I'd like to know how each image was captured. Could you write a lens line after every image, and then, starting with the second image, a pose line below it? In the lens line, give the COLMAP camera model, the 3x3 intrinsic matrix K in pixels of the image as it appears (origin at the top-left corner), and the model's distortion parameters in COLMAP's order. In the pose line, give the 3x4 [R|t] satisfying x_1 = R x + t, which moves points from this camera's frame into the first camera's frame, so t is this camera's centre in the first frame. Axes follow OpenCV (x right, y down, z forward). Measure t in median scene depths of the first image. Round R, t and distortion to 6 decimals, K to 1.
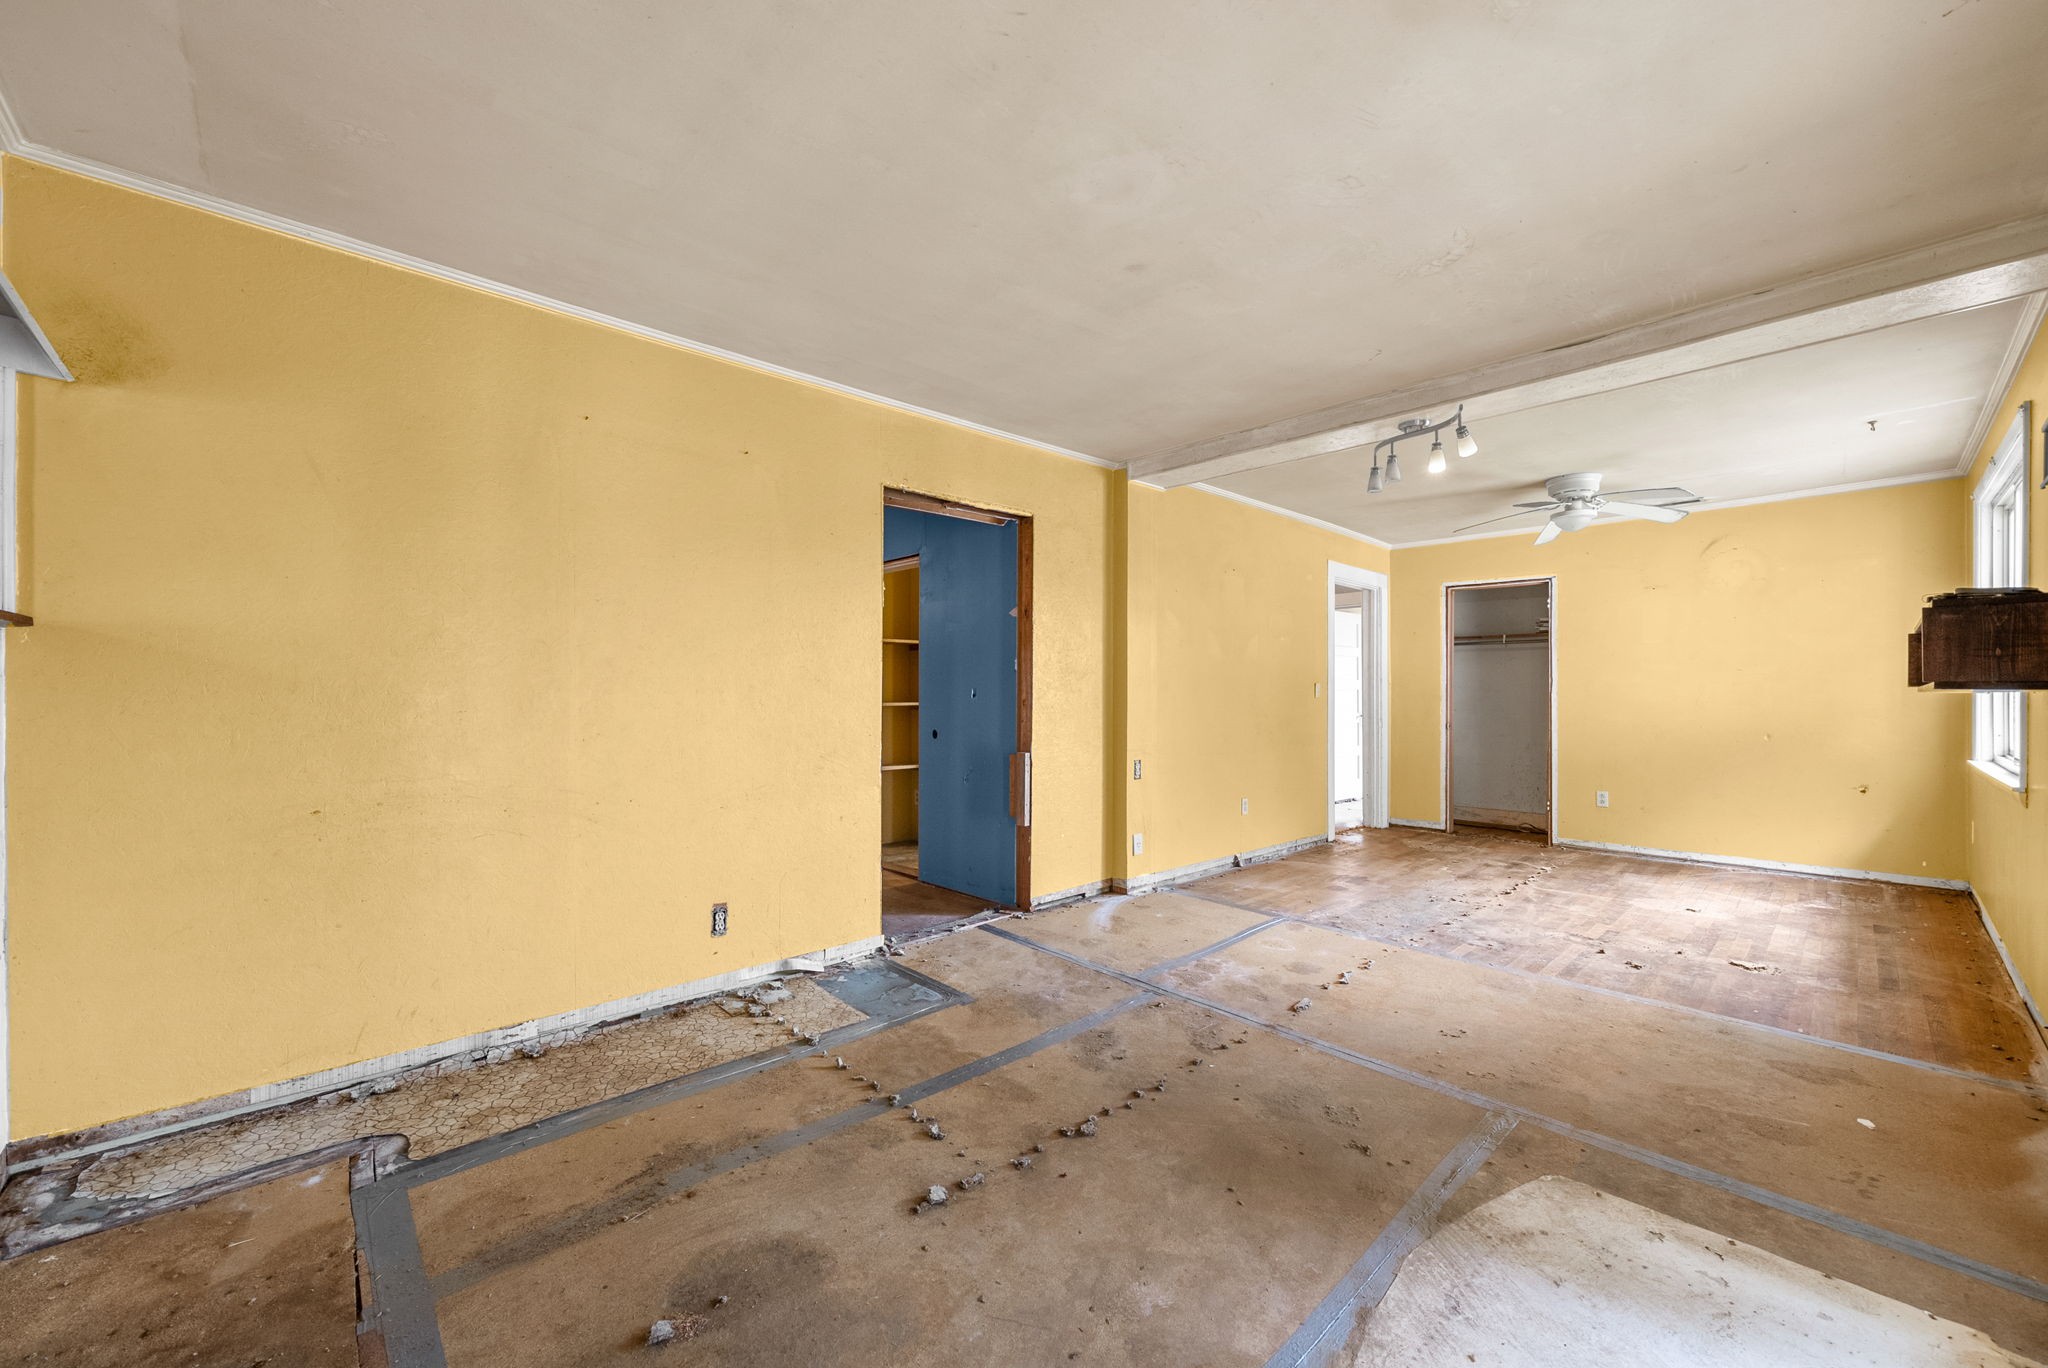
lens RADIAL K [[788.1, 0, 1024.0], [0, 788.1, 684.0], [0, 0, 1]] dist [-0.000228, 0.000019]
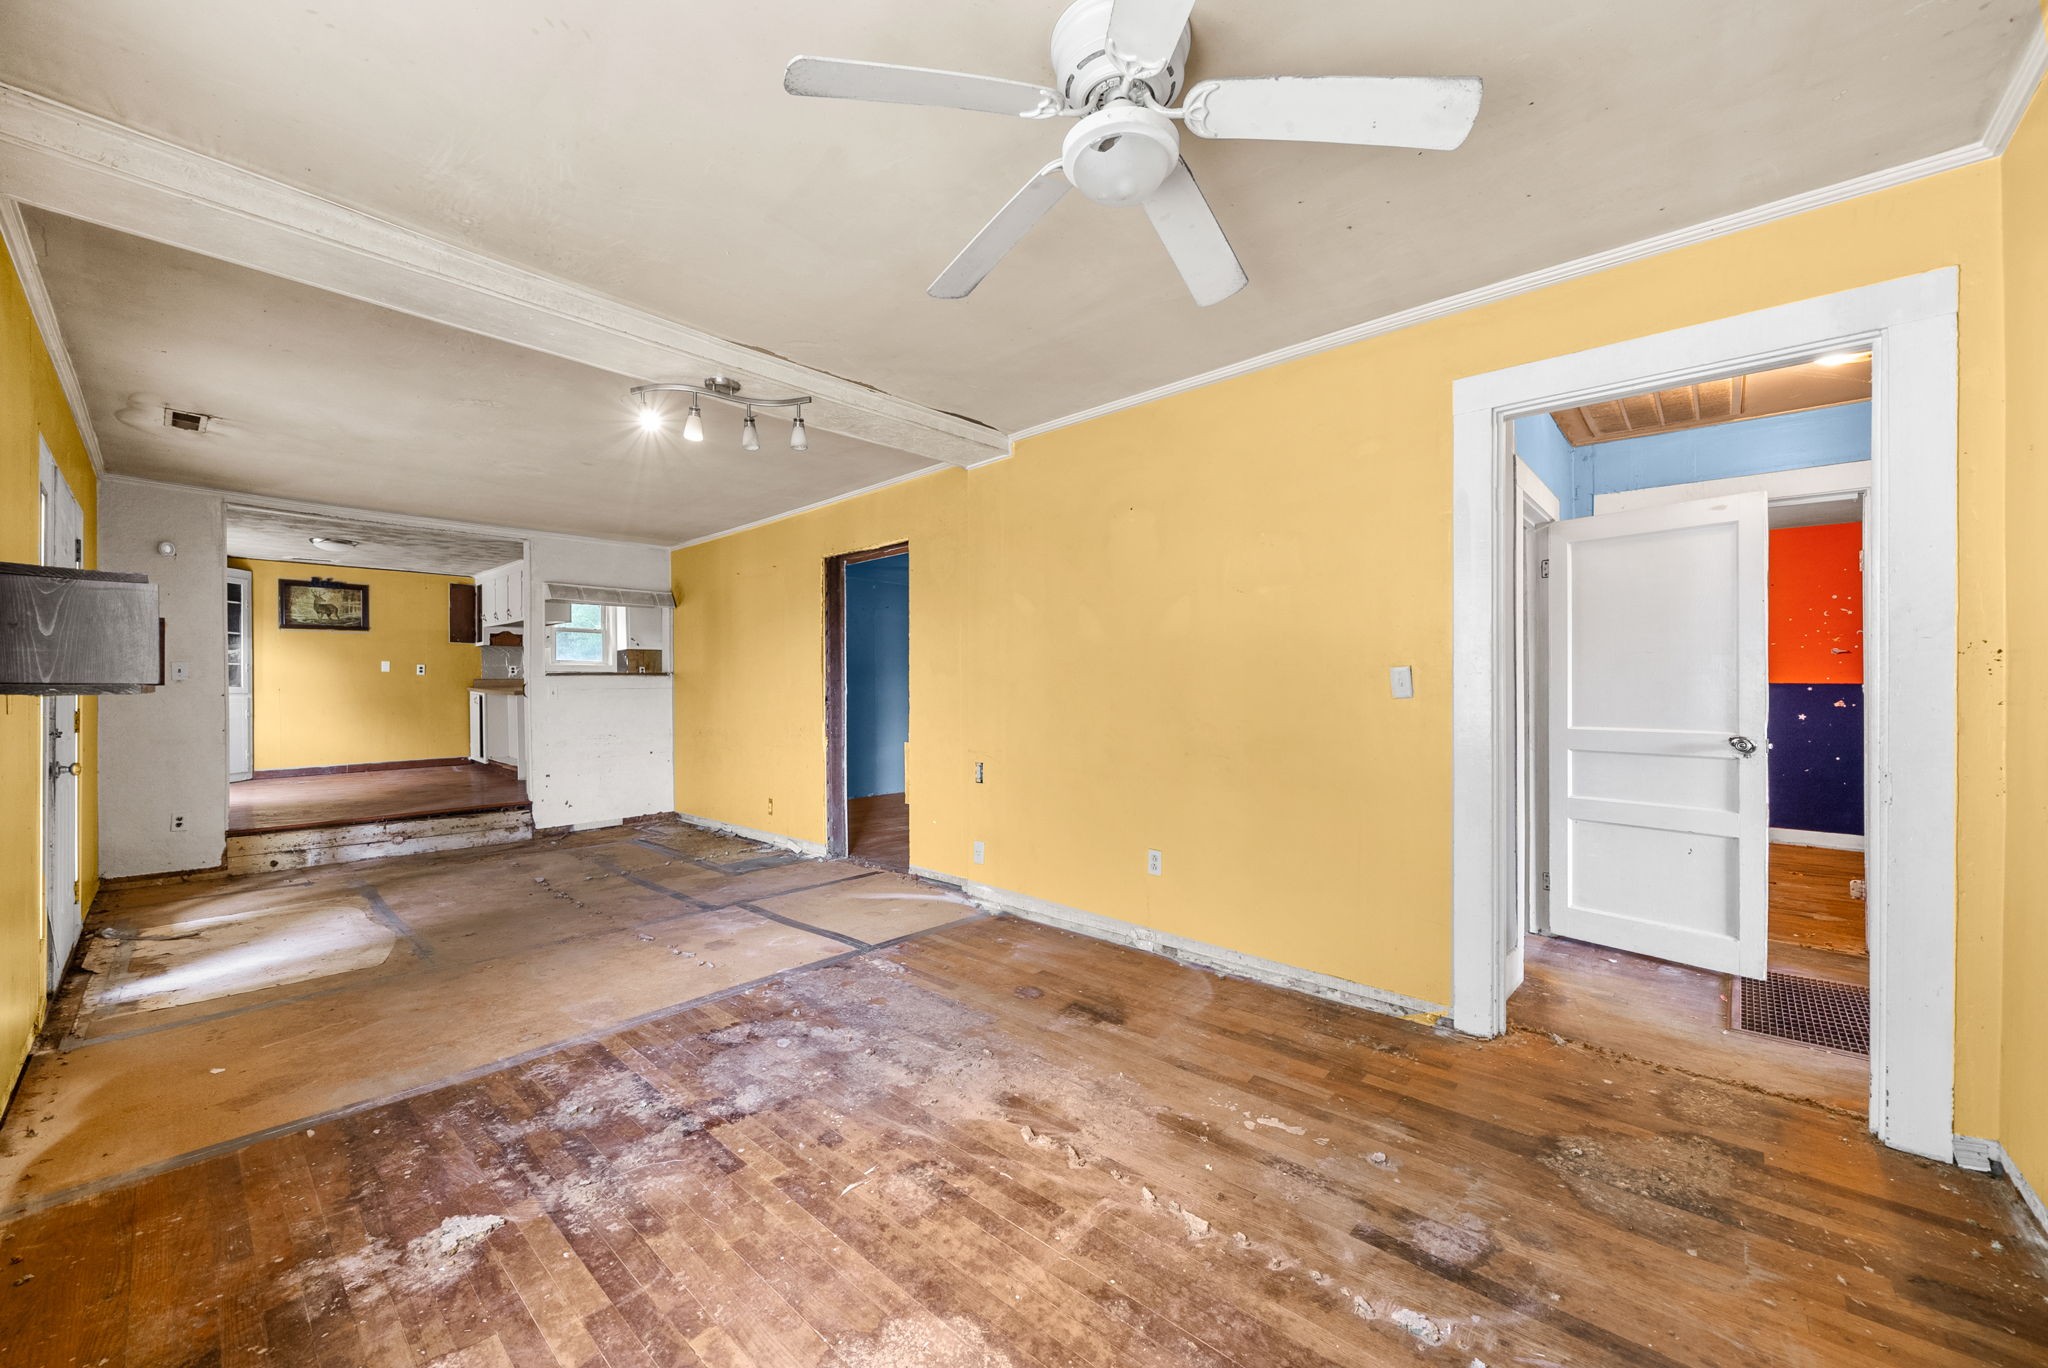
lens RADIAL K [[788.1, 0, 1024.0], [0, 788.1, 684.0], [0, 0, 1]] dist [-0.000228, 0.000019]
pose [[0.074746, -0.007185, -0.997177, 1.396478], [0.015416, 0.999863, -0.006049, 0.011894], [0.997083, -0.014920, 0.074846, 1.269339]]
